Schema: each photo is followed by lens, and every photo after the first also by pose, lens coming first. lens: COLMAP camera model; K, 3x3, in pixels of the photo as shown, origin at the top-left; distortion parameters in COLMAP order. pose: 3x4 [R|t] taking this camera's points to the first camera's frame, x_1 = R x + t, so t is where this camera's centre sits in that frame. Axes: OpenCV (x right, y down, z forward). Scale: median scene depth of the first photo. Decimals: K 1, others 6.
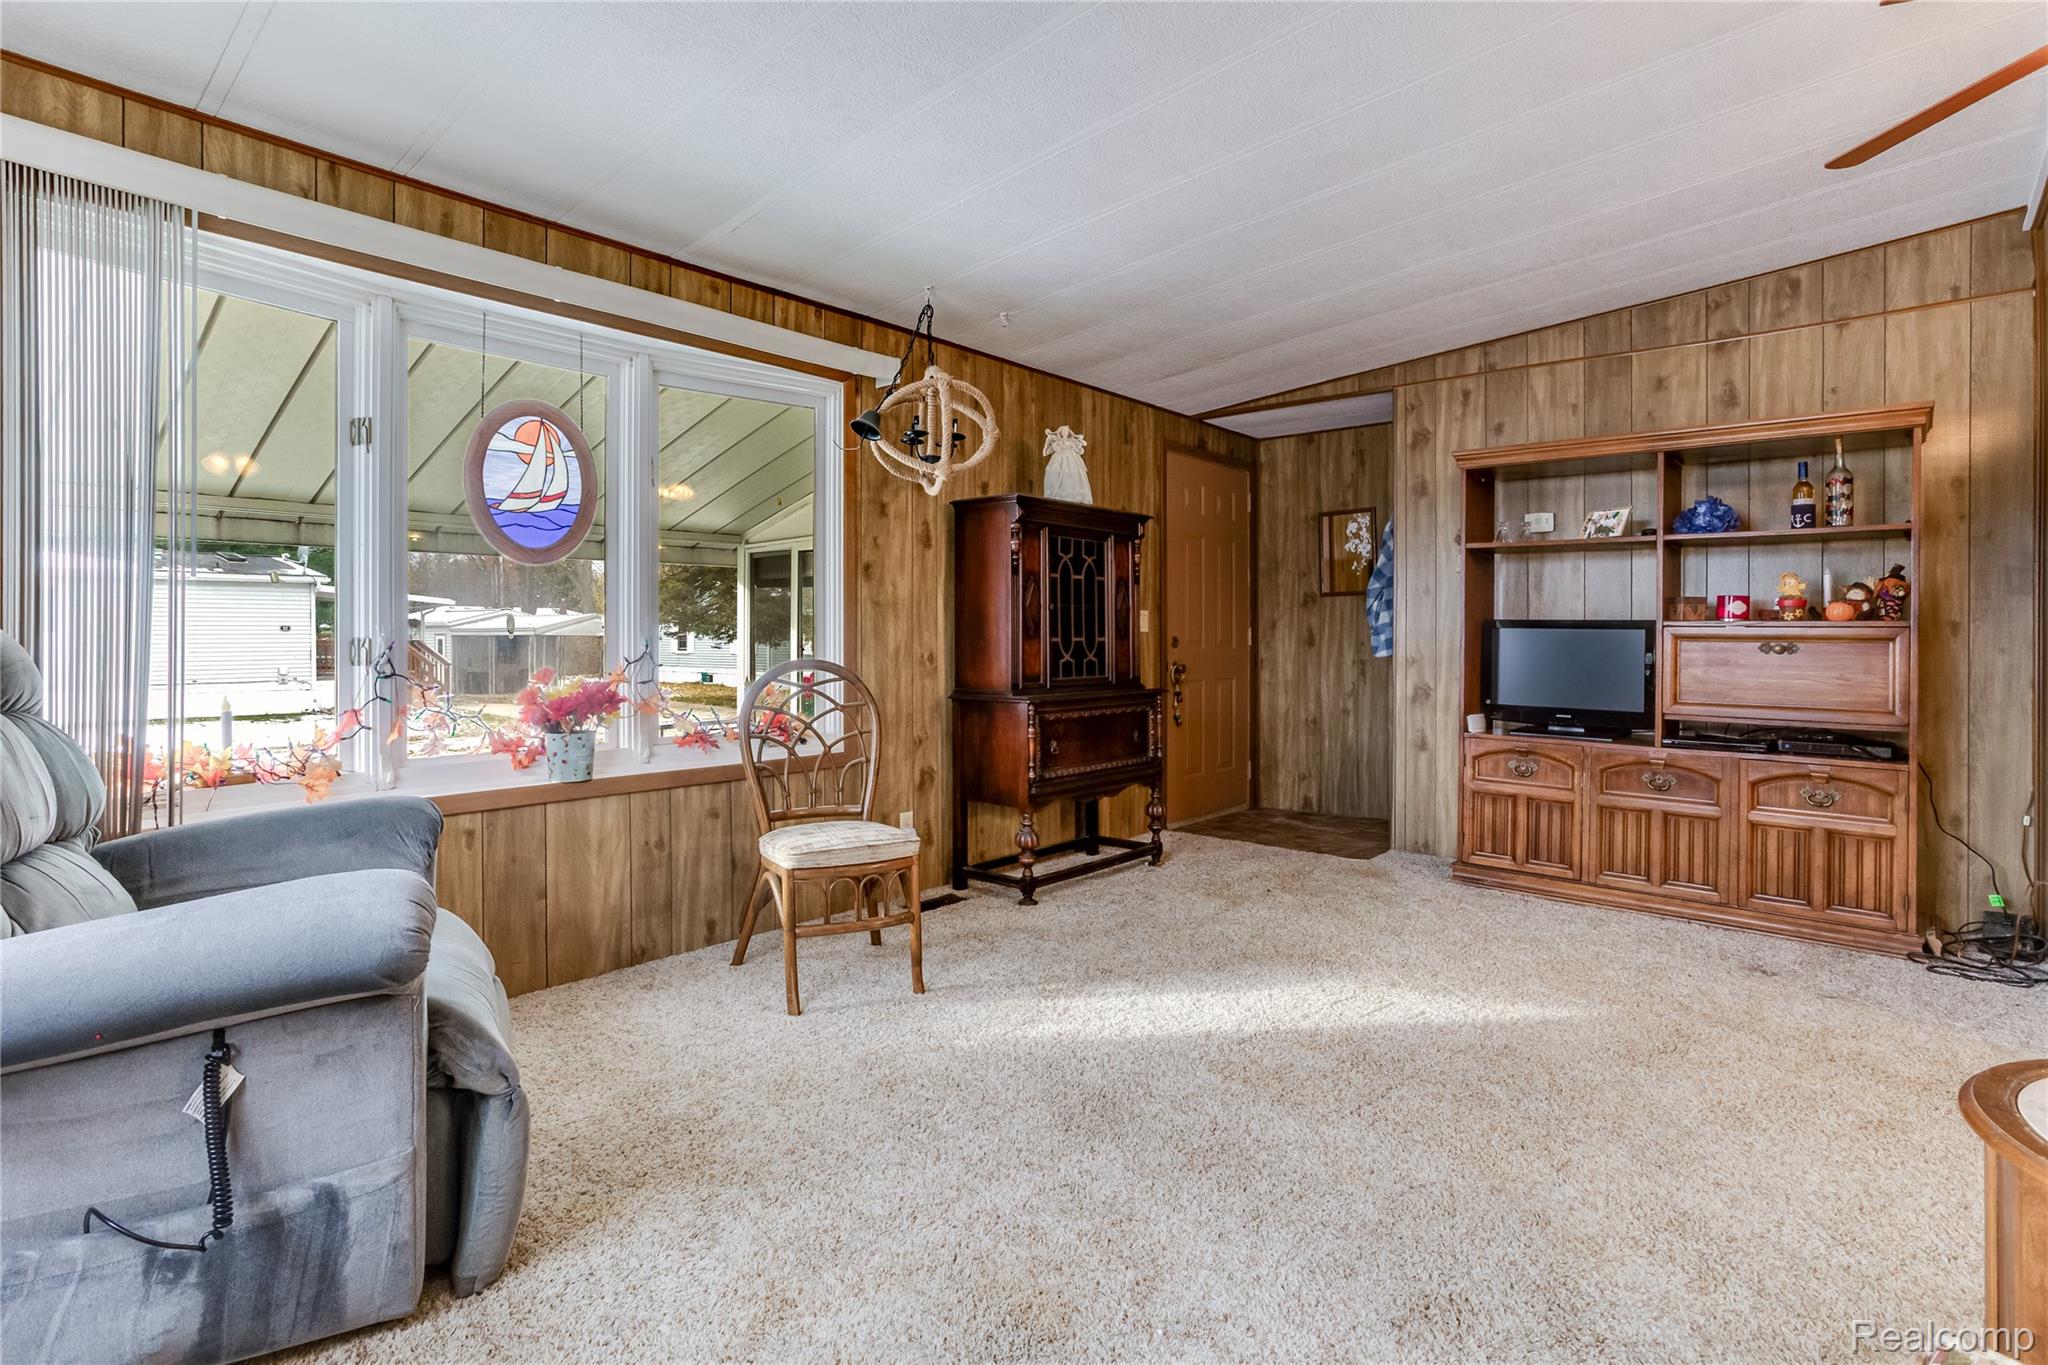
lens RADIAL K [[1009.3, 0, 986.0], [0, 1009.3, 631.0], [0, 0, 1]] dist [-0.029738, 0.000233]
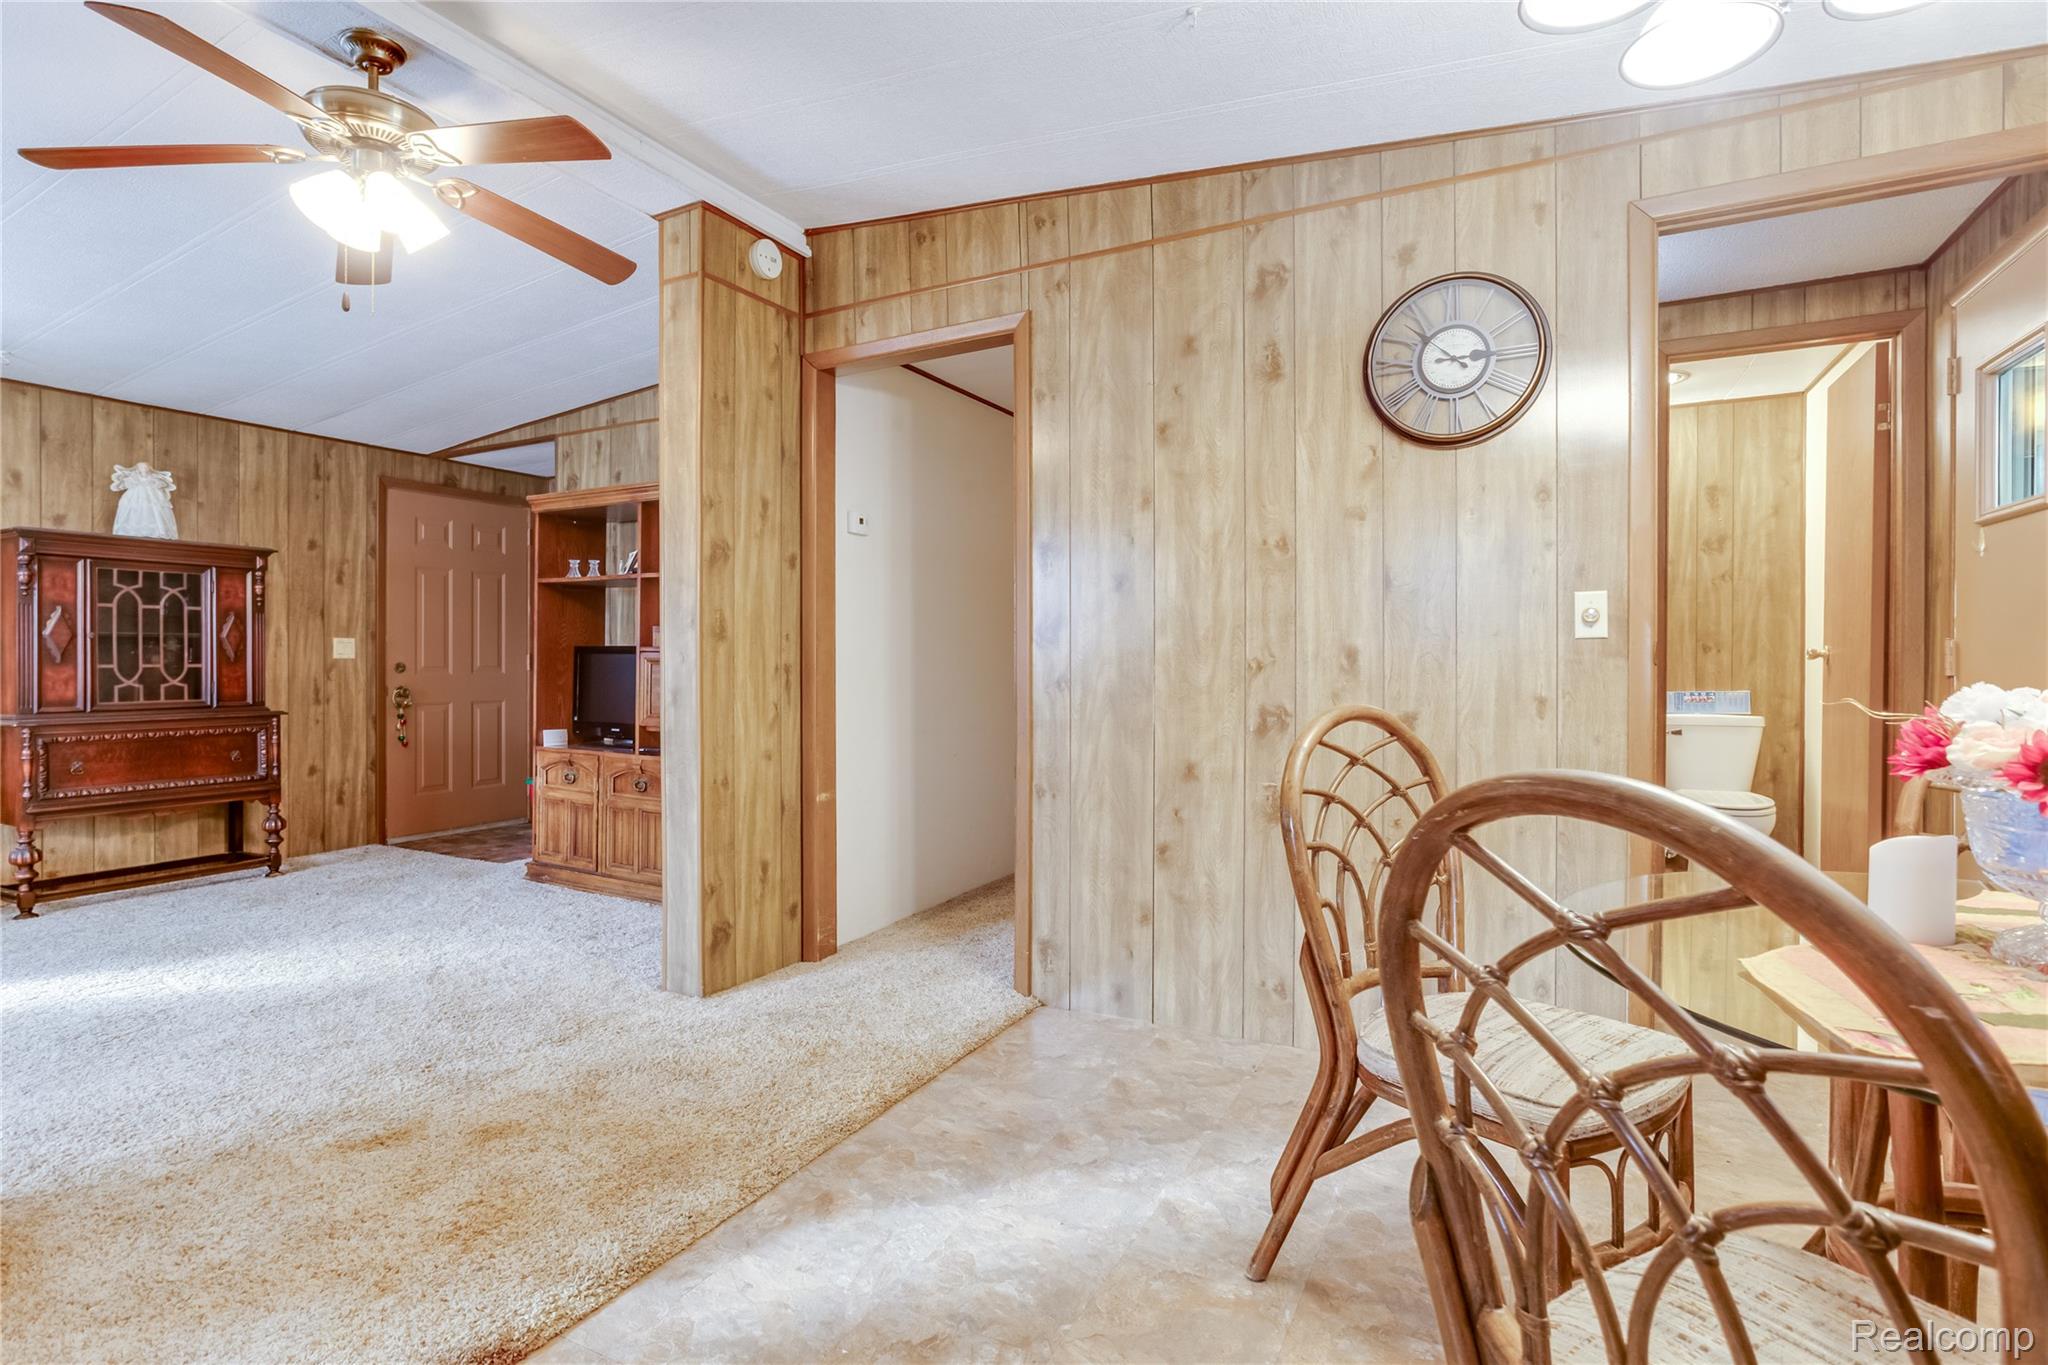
lens RADIAL K [[1004.1, 0, 980.8], [0, 1004.1, 663.9], [0, 0, 1]] dist [-0.034669, 0.018349]
pose [[0.975329, -0.006137, 0.220673, 0.685631], [0.004565, 0.999960, 0.007636, 0.002212], [-0.220711, -0.006440, 0.975318, -0.196341]]
